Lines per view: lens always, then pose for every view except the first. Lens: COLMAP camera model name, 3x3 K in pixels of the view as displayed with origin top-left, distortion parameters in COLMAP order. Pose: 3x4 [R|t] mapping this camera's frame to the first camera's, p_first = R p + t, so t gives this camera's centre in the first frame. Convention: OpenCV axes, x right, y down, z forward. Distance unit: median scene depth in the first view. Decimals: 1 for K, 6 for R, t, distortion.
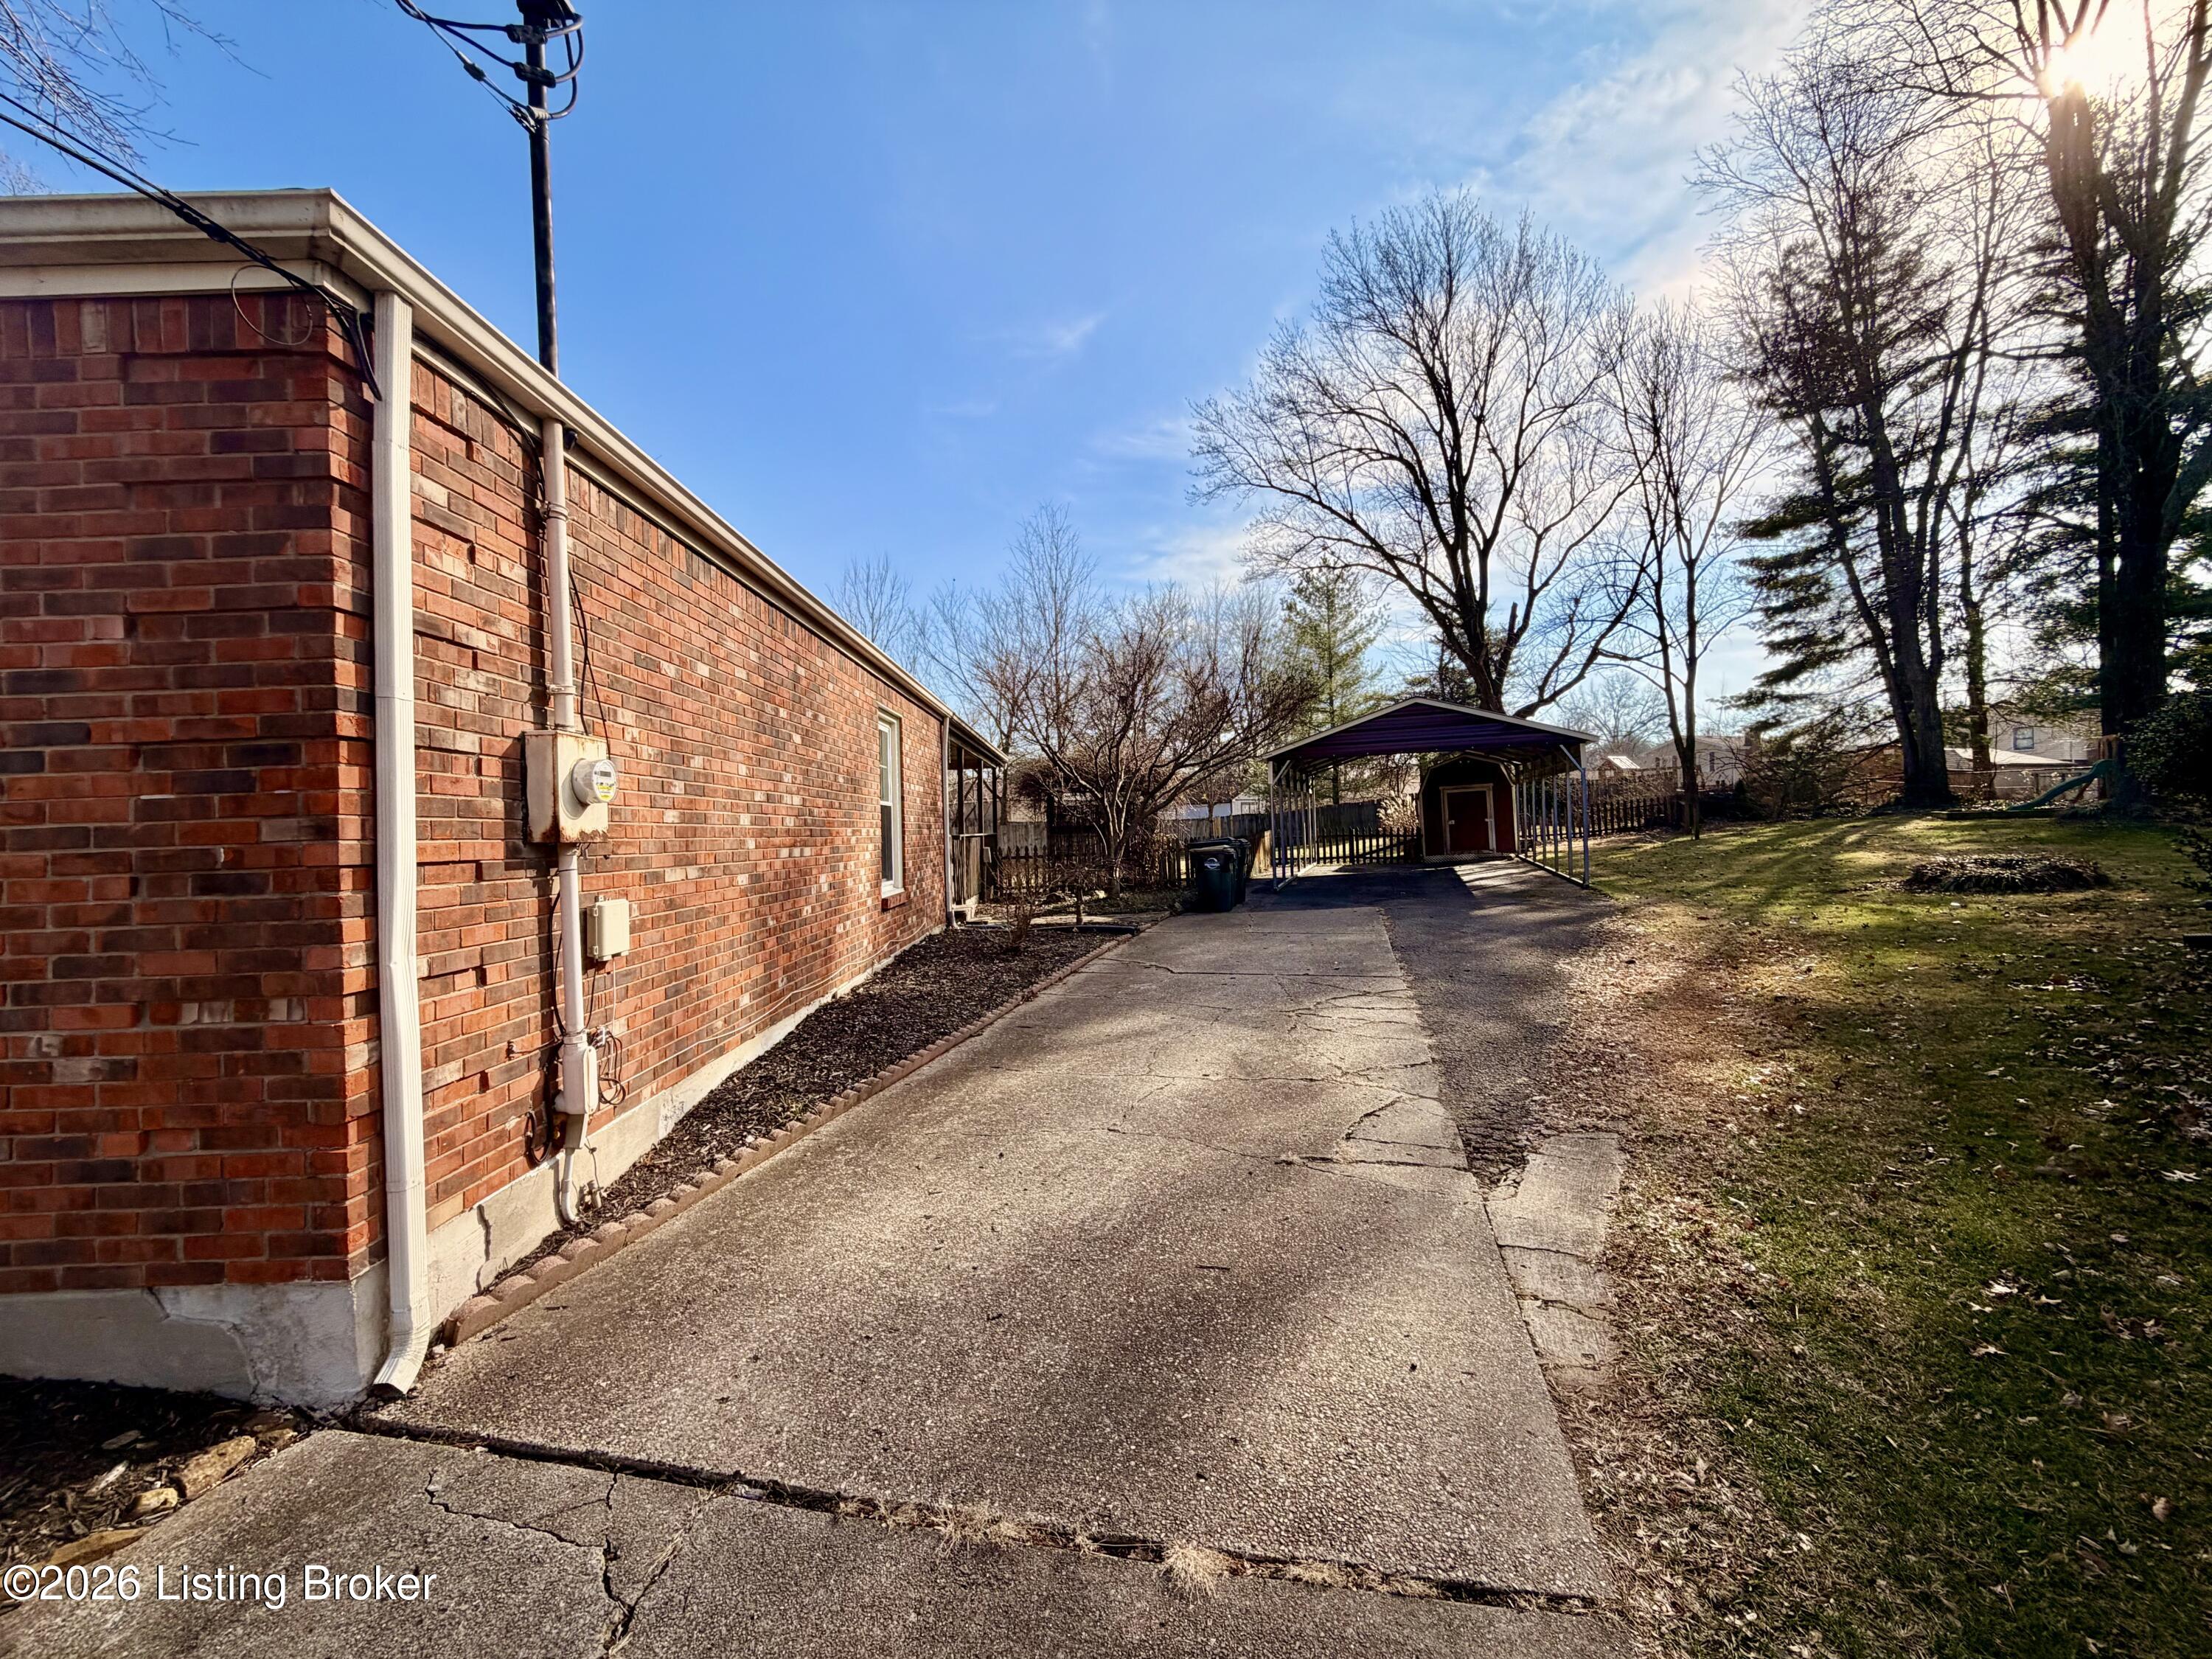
lens RADIAL K [[880.1, 0, 1103.5], [0, 880.1, 821.7], [0, 0, 1]] dist [0.001081, 0.000041]
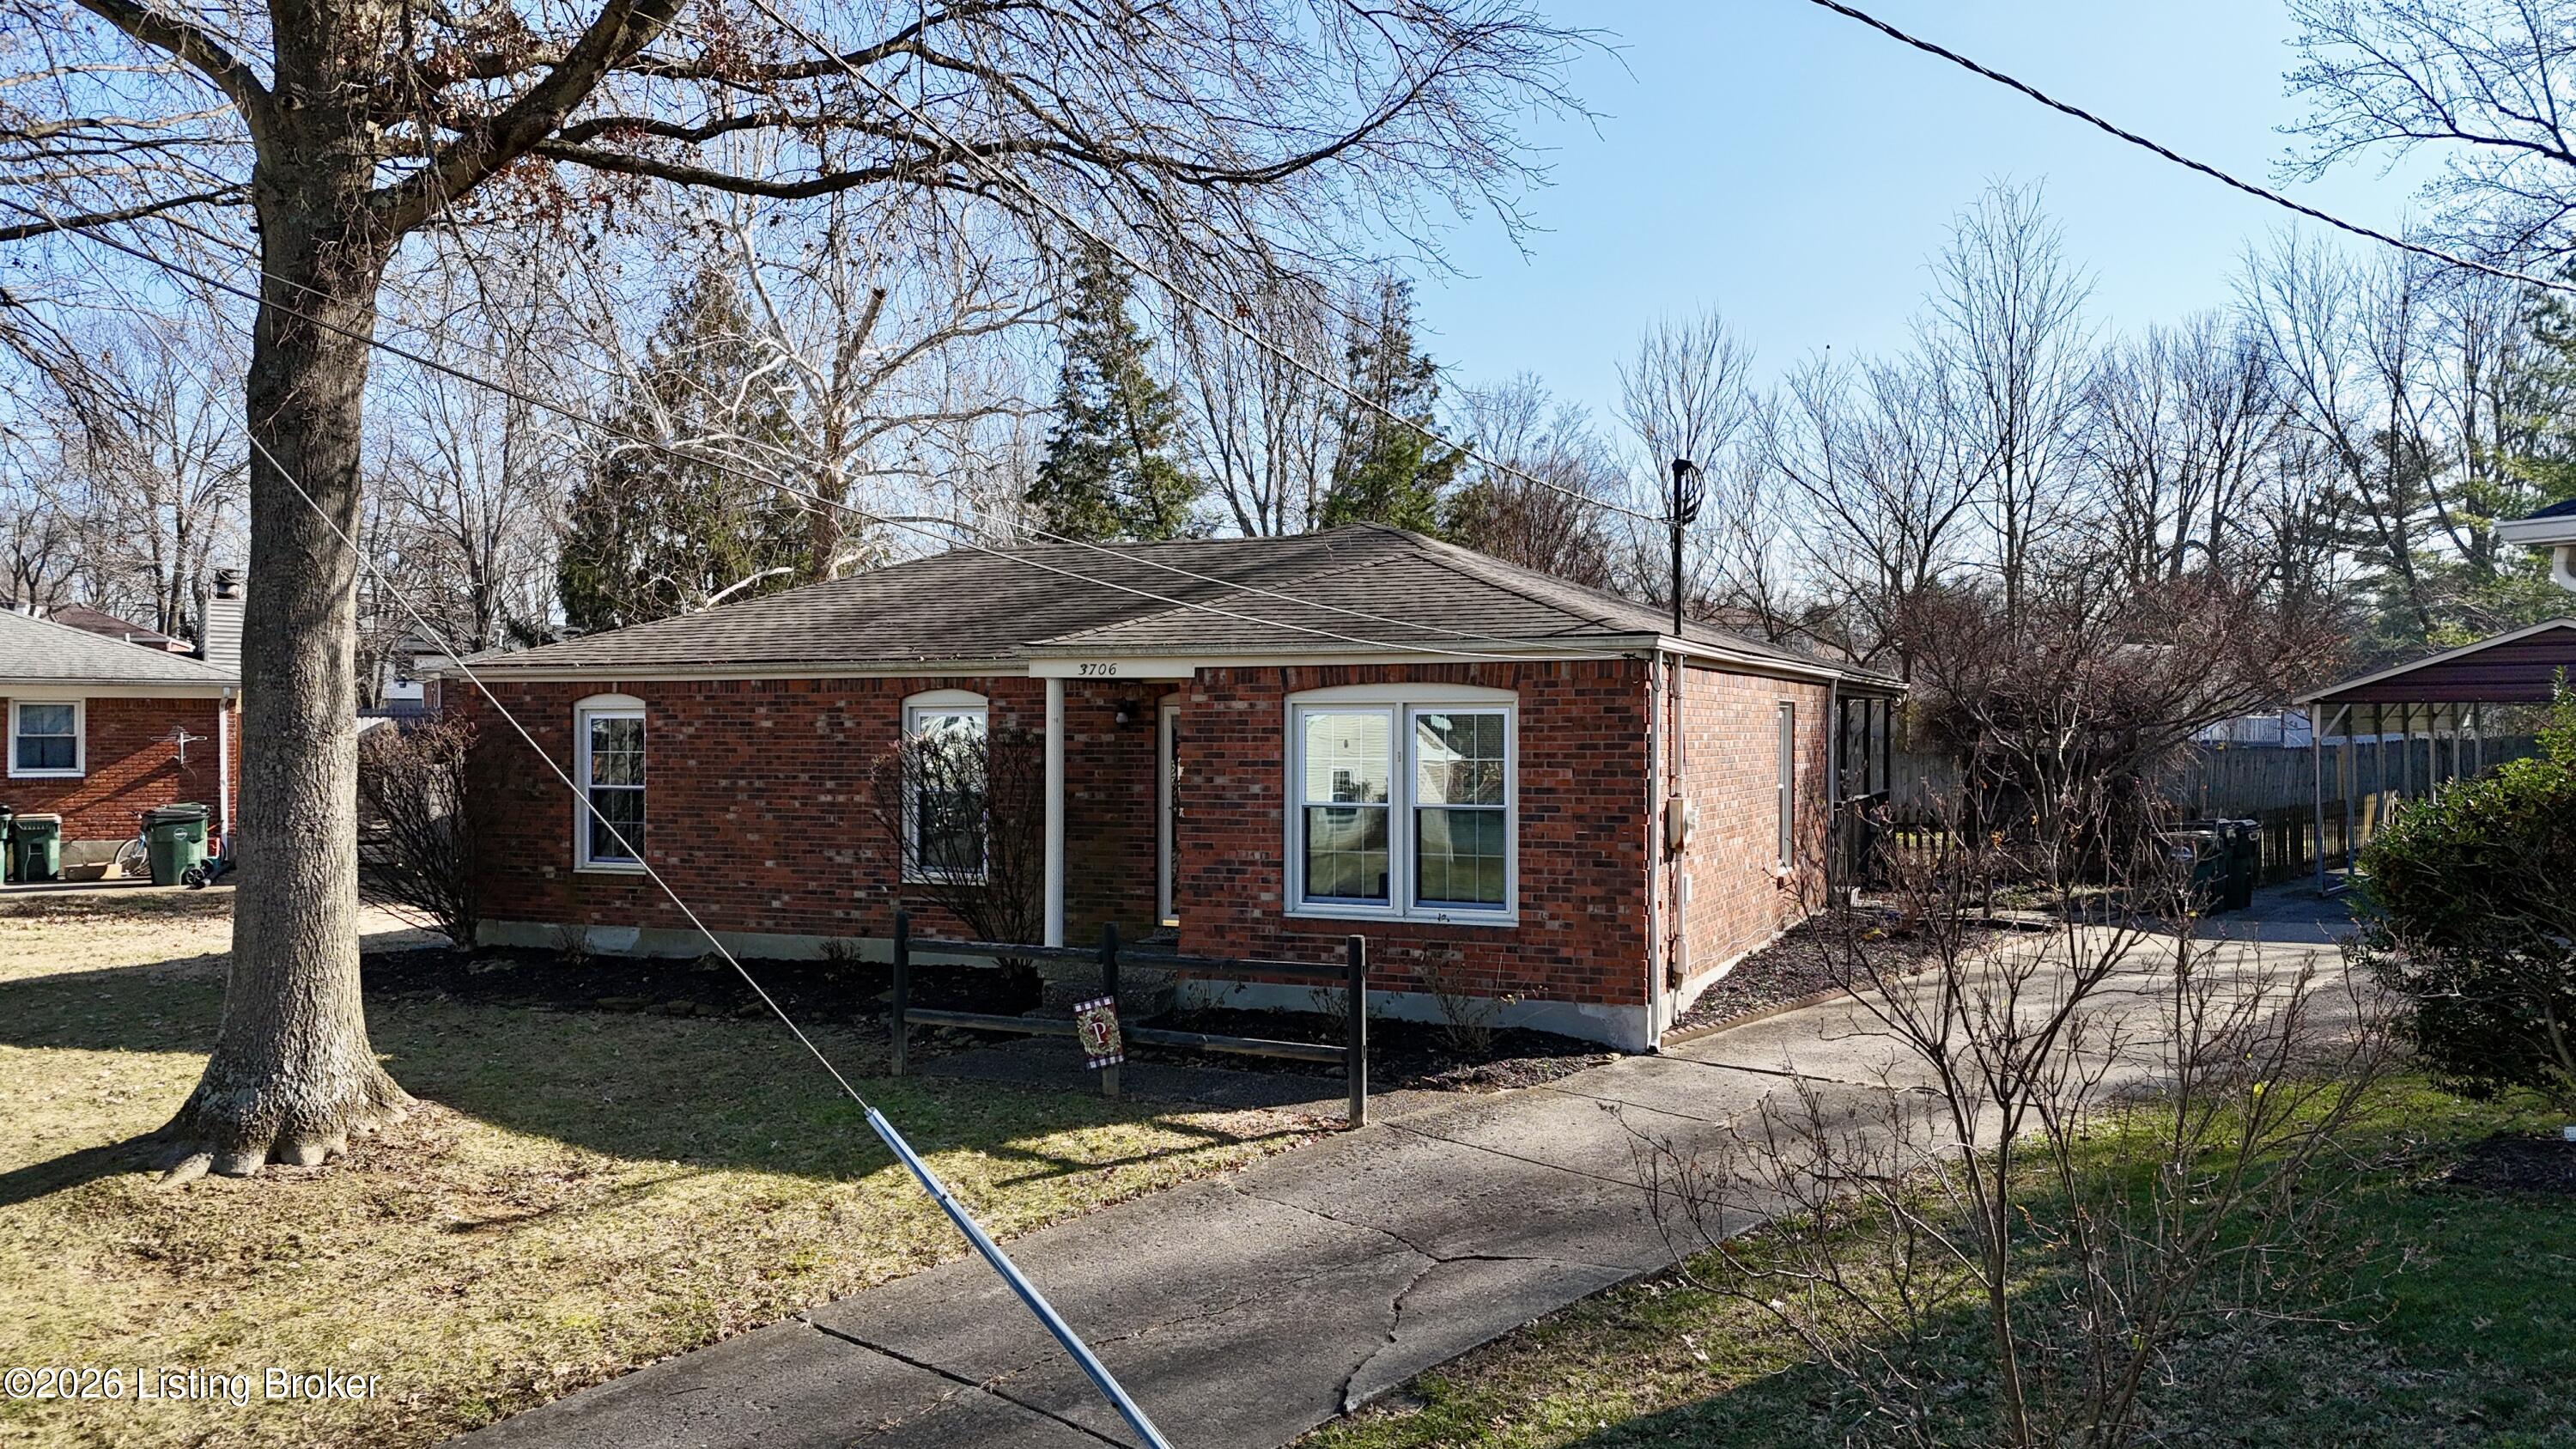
lens RADIAL K [[1814.5, 0, 1284.1], [0, 1814.5, 725.9], [0, 0, 1]] dist [0.012253, 0.001413]
pose [[0.902709, 0.024384, -0.429560, 0.589185], [-0.019661, 0.999688, 0.015430, -0.448971], [0.429802, -0.005483, 0.902907, -4.782883]]
